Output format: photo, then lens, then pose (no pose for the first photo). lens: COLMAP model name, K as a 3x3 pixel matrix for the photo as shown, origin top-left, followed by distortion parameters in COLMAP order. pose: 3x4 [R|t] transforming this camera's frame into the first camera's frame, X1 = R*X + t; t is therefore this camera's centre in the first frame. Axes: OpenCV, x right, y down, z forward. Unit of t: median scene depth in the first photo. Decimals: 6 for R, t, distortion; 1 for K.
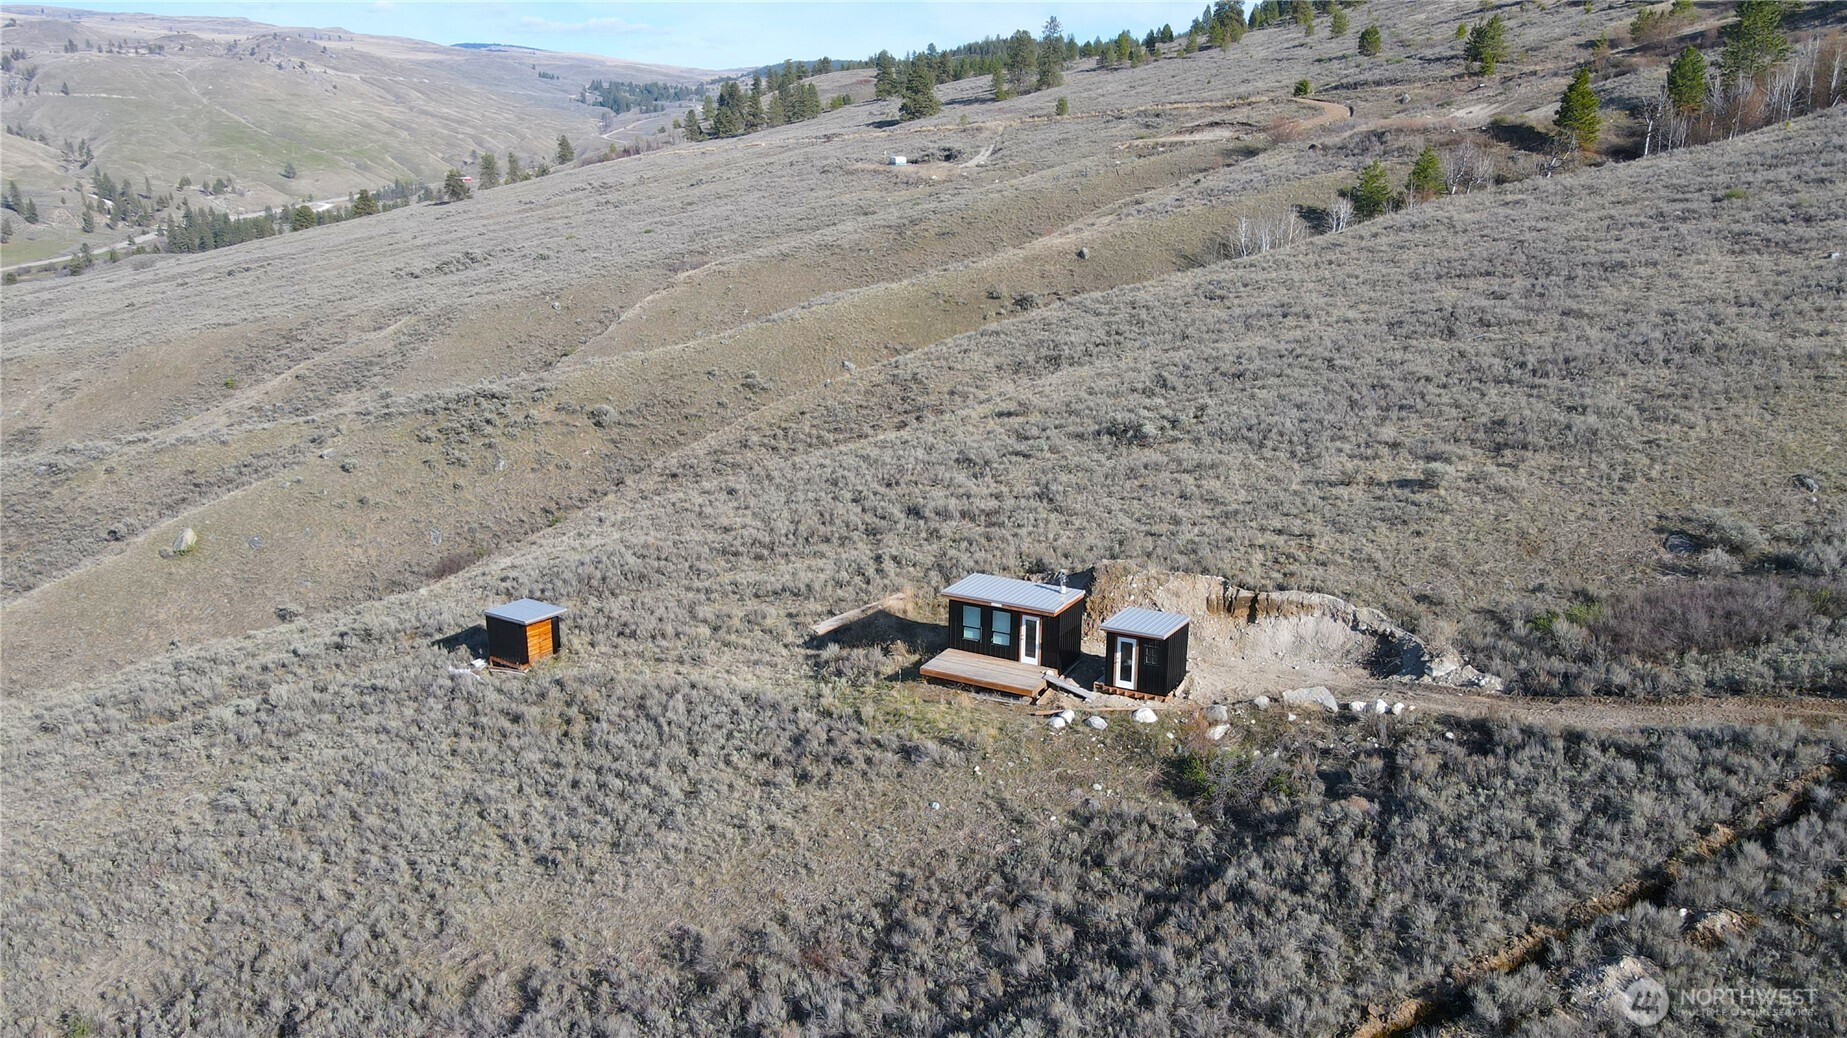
lens RADIAL K [[1360.8, 0, 923.5], [0, 1360.8, 519.0], [0, 0, 1]] dist [0.004455, 0.027095]
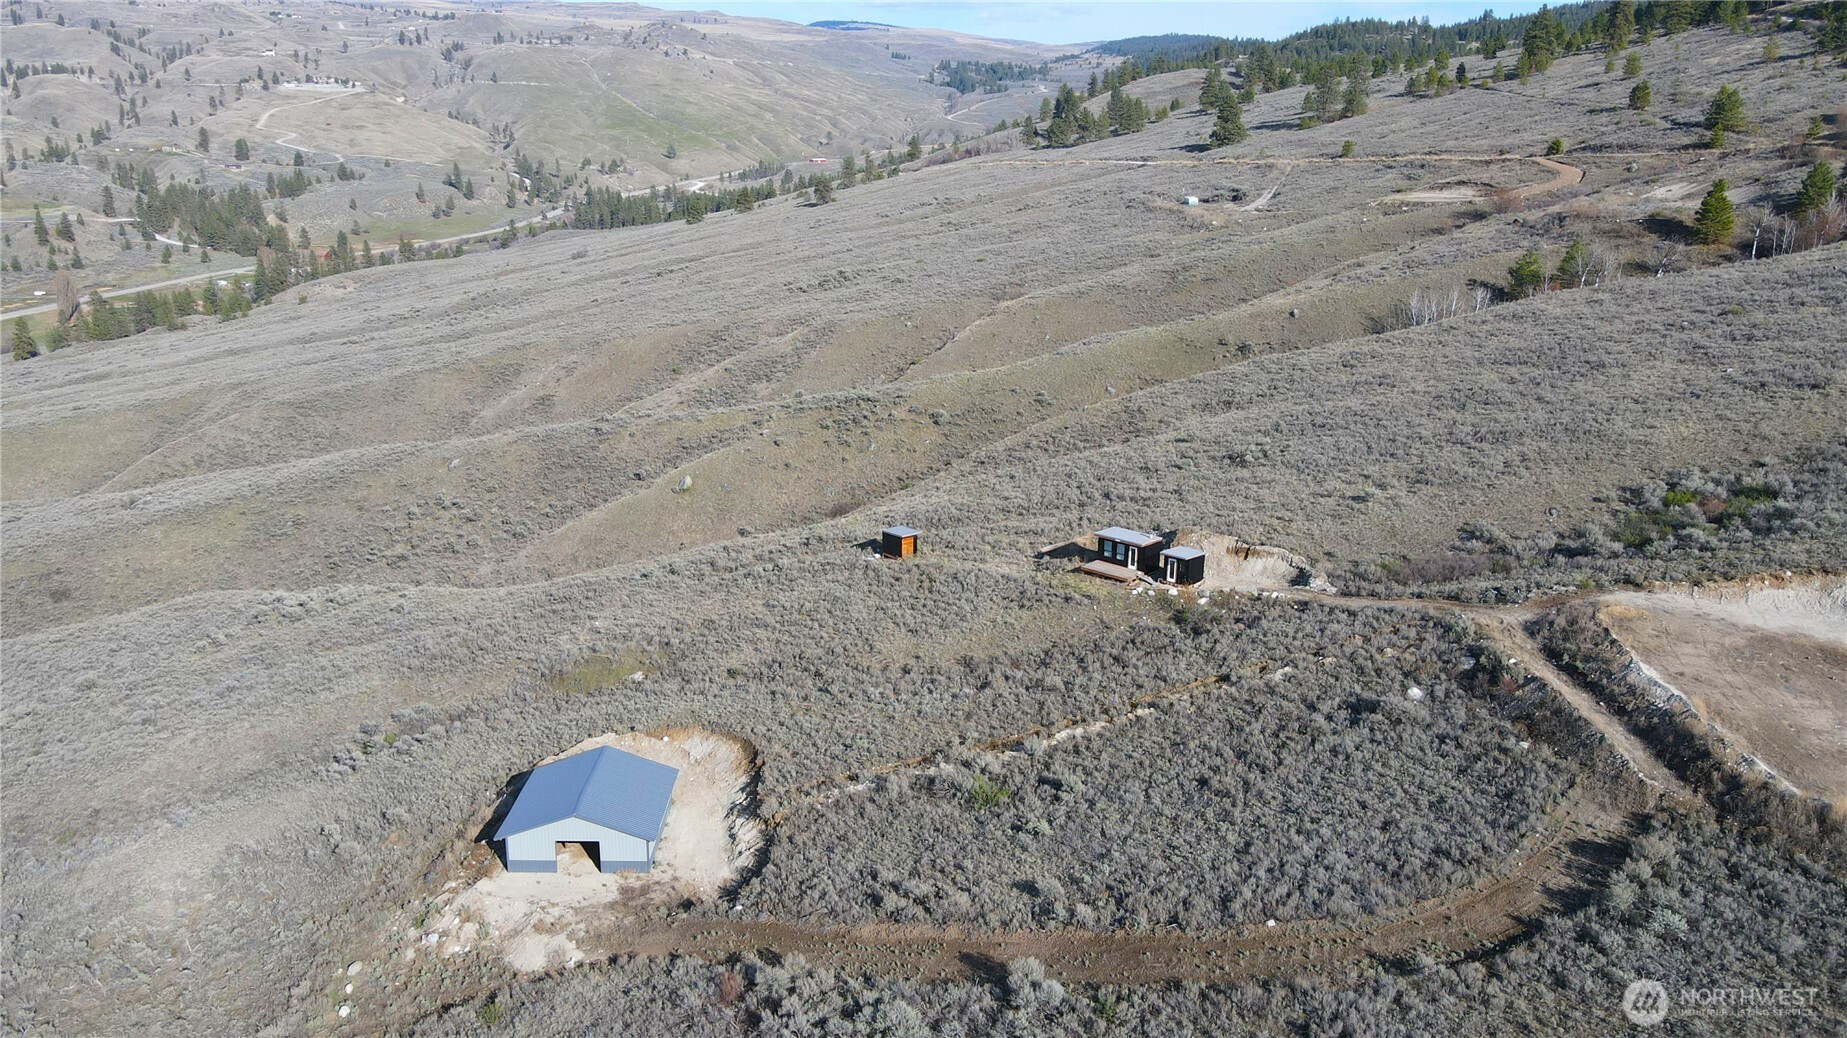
lens RADIAL K [[1370.3, 0, 923.5], [0, 1370.3, 519.0], [0, 0, 1]] dist [-0.000750, 0.043026]
pose [[0.971487, 0.071987, -0.225901, 0.093444], [-0.067830, 0.997355, 0.026118, -0.002862], [0.227183, -0.010051, 0.973800, -0.461591]]
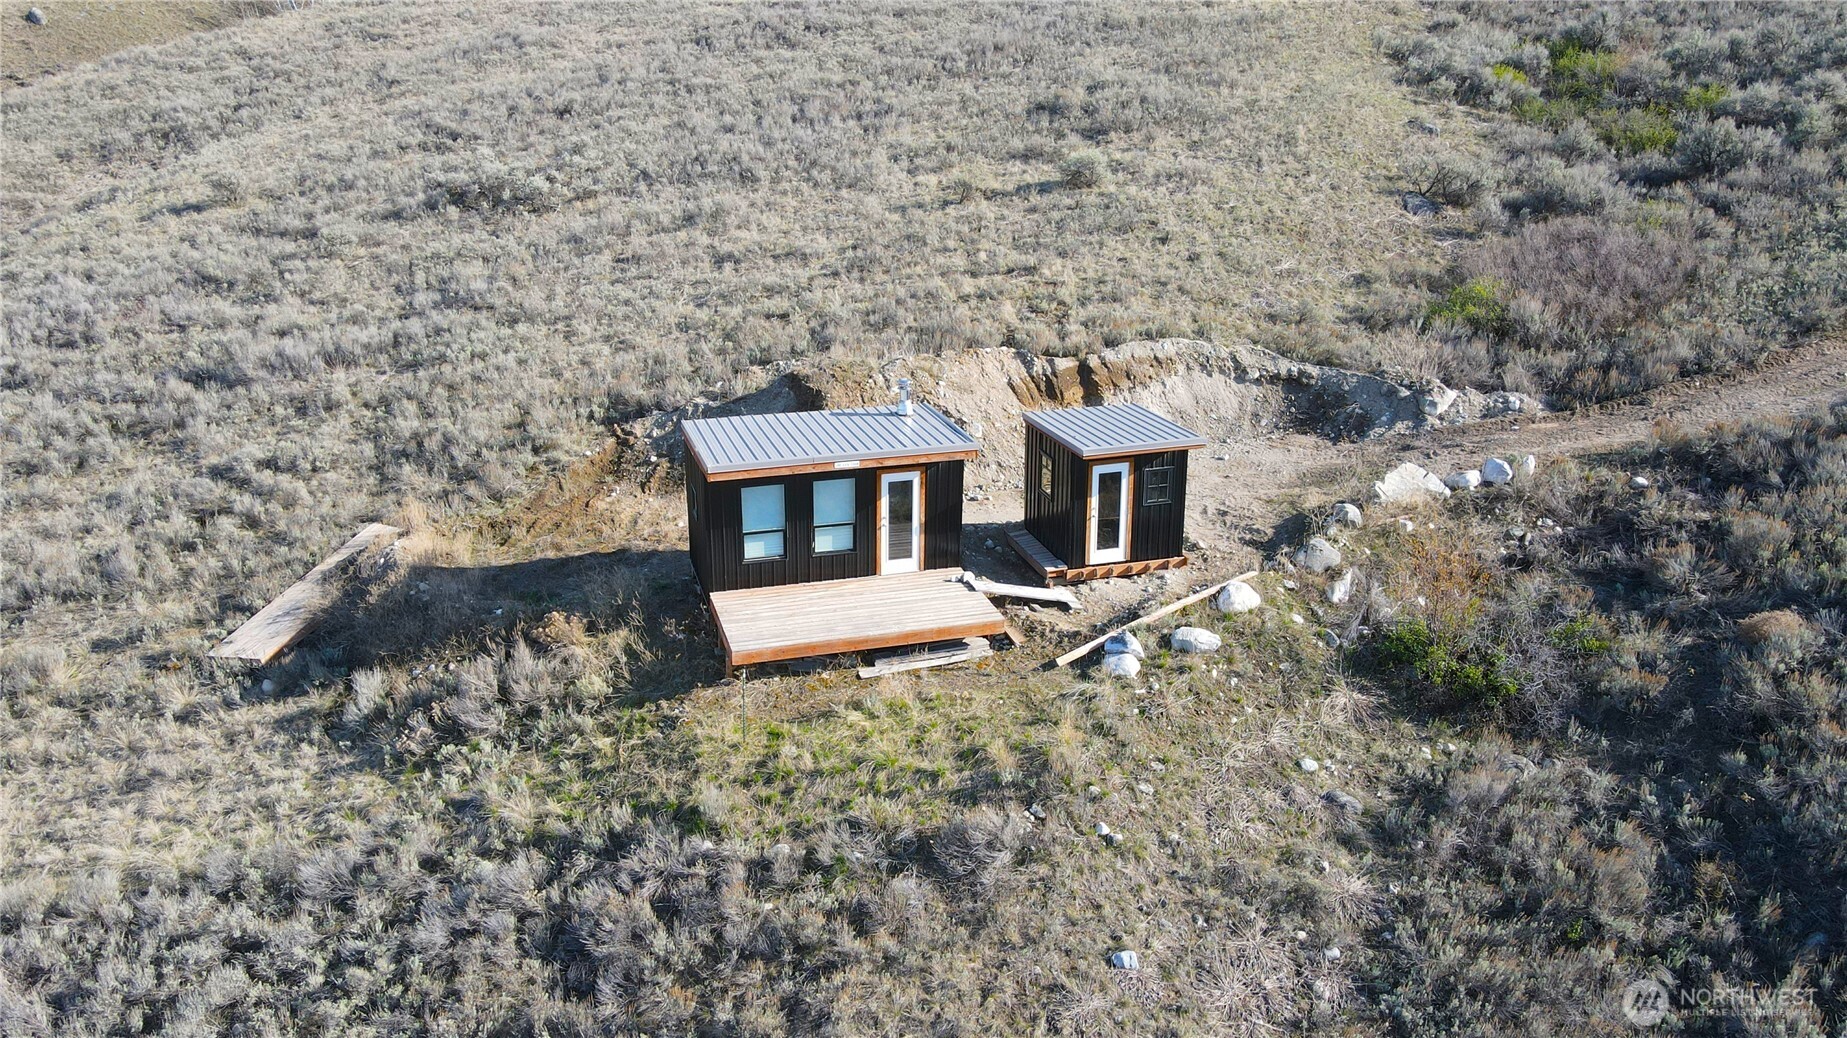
lens RADIAL K [[1360.8, 0, 923.5], [0, 1360.8, 519.0], [0, 0, 1]] dist [0.004455, 0.027095]
pose [[0.709738, -0.247394, 0.659597, -0.086393], [0.177388, 0.968900, 0.172531, 0.003032], [-0.681766, -0.005447, 0.731550, 0.249019]]
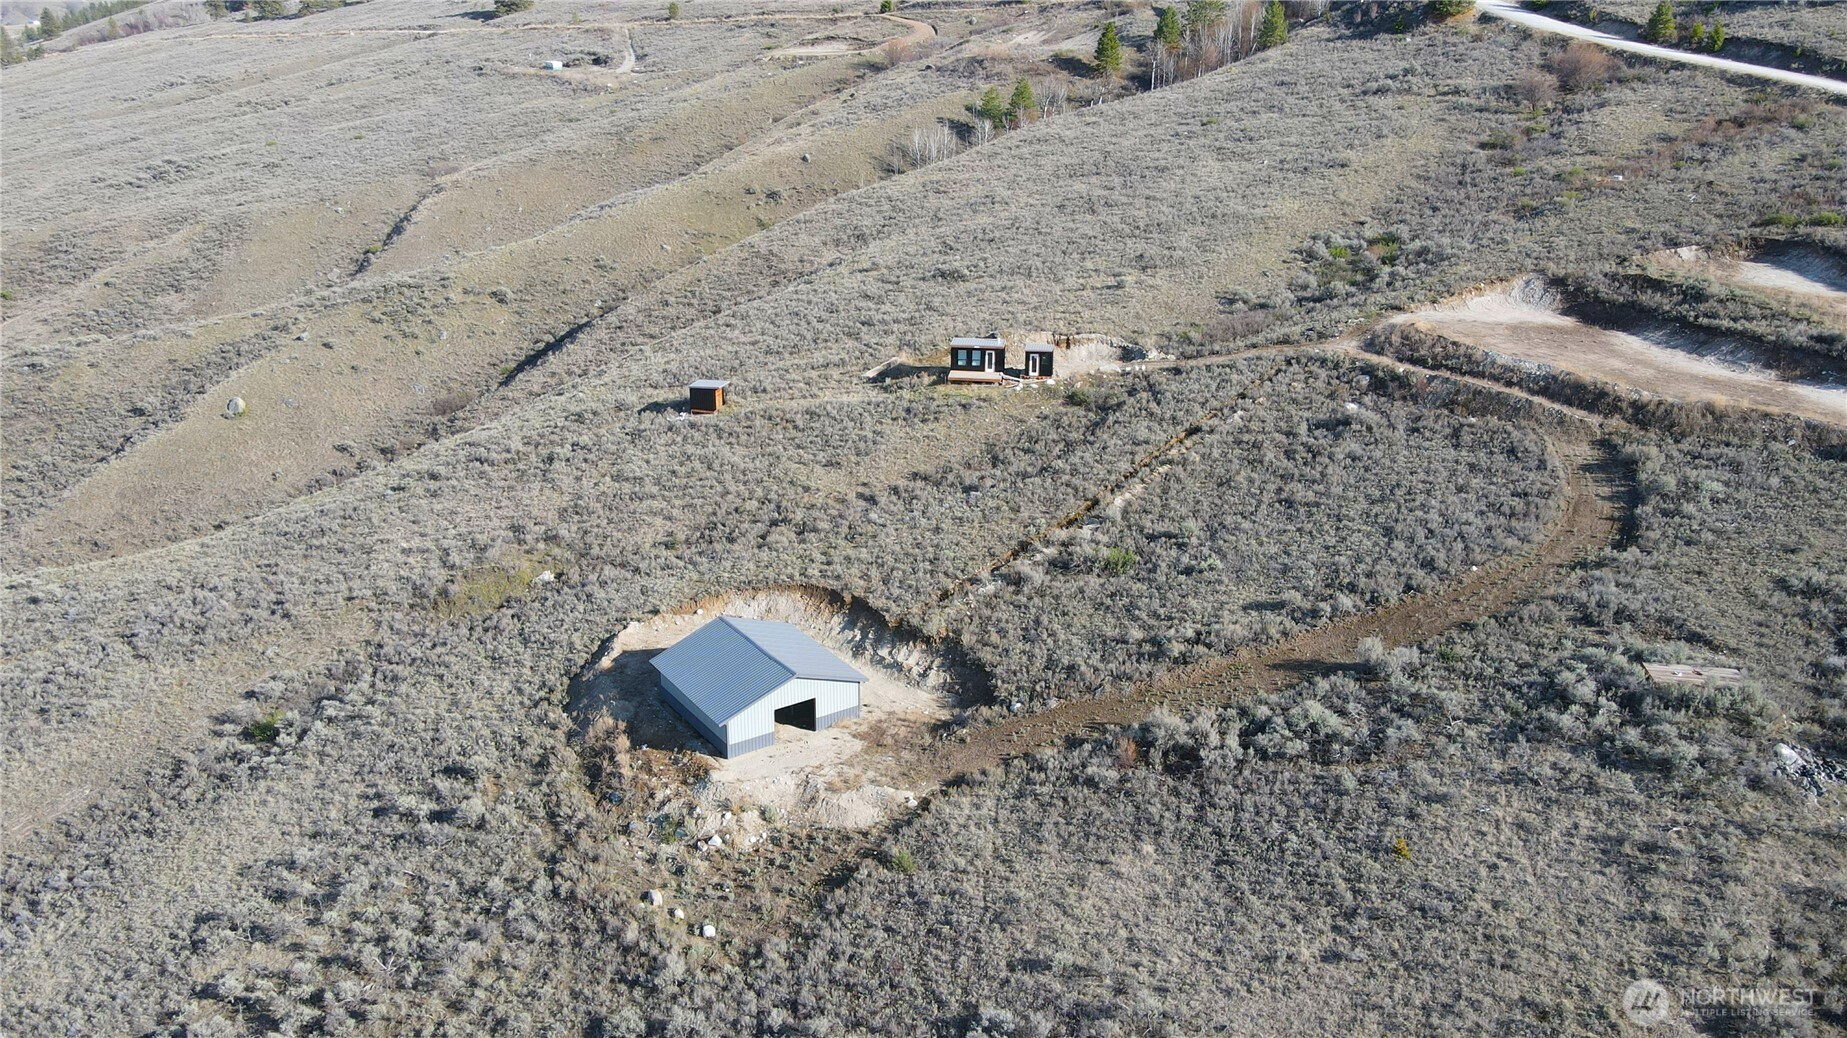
lens RADIAL K [[1360.8, 0, 923.5], [0, 1360.8, 519.0], [0, 0, 1]] dist [0.004455, 0.027095]
pose [[0.936614, -0.122199, 0.328362, -0.315947], [0.090090, 0.989690, 0.111340, 0.033026], [-0.338583, -0.074700, 0.937967, -0.446144]]
